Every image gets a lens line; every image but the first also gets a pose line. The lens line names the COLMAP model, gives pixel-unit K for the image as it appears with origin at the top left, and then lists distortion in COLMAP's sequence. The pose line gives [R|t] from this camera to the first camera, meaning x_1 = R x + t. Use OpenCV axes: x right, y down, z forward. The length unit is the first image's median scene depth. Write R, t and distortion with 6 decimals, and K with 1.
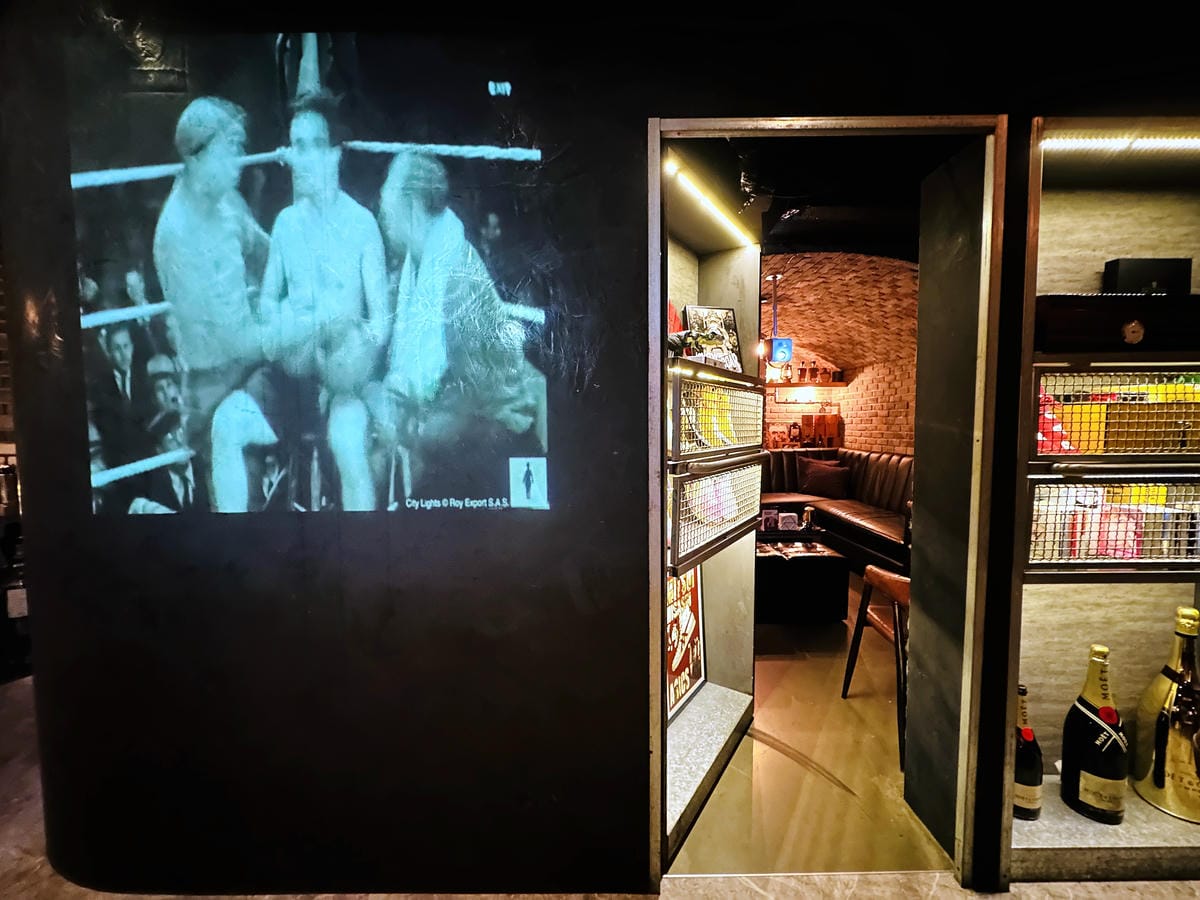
lens RADIAL K [[481.7, 0, 601.7], [0, 481.7, 451.1], [0, 0, 1]] dist [-0.000469, 0.000121]
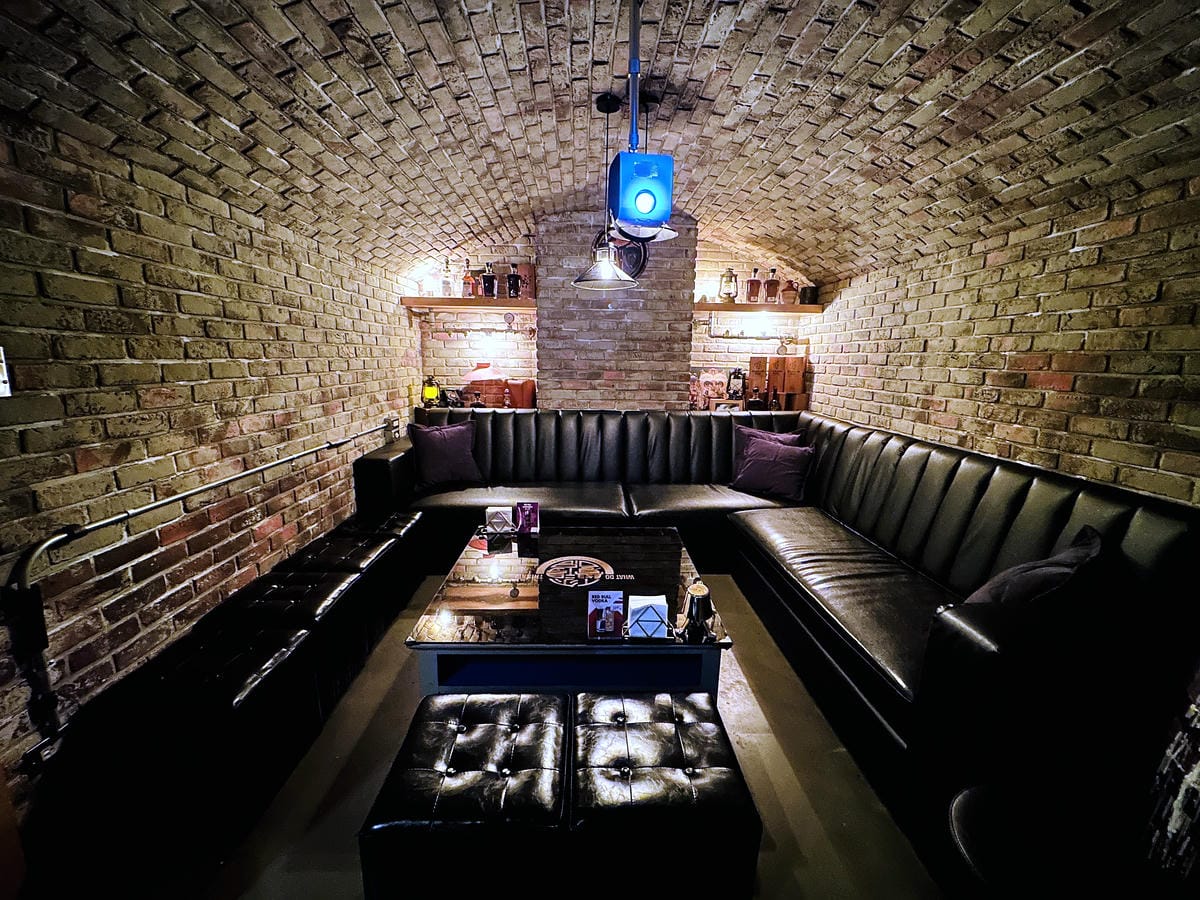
lens RADIAL K [[481.7, 0, 598.9], [0, 481.7, 450.1], [0, 0, 1]] dist [-0.000469, 0.000121]
pose [[0.999190, 0.018705, 0.035635, 0.211542], [-0.023224, 0.991117, 0.130952, -0.034152], [-0.032869, -0.131673, 0.990748, 0.387857]]
